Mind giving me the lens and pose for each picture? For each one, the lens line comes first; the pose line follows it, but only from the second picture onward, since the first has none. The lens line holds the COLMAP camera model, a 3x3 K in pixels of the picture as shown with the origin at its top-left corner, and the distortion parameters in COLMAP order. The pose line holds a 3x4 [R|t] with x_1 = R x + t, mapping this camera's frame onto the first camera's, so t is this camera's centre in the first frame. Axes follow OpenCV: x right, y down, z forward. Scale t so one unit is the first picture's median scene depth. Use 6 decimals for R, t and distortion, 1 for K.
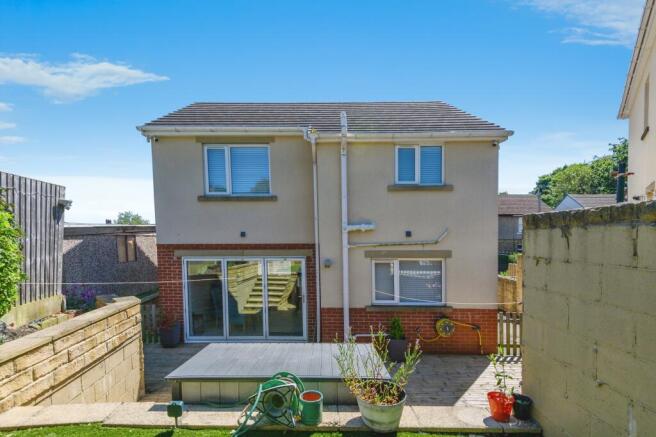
lens RADIAL K [[327.0, 0, 326.6], [0, 327.0, 238.7], [0, 0, 1]] dist [0.021771, -0.022026]
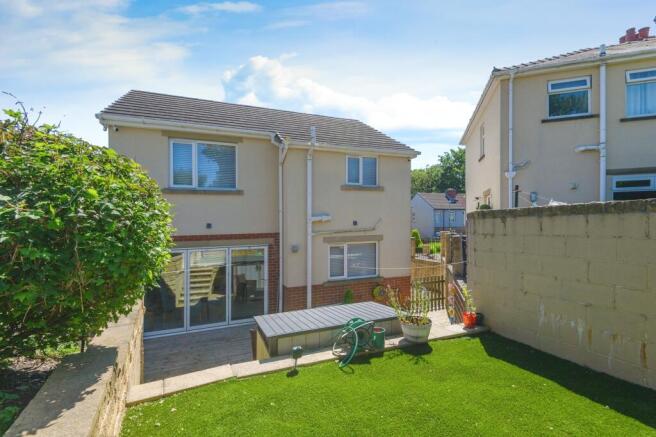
lens RADIAL K [[323.7, 0, 328.0], [0, 323.7, 218.5], [0, 0, 1]] dist [0.001972, -0.000338]
pose [[0.911310, -0.006974, 0.411661, -0.366845], [0.020690, 0.999369, -0.028871, 0.001730], [-0.411200, 0.034828, 0.910880, -0.120436]]
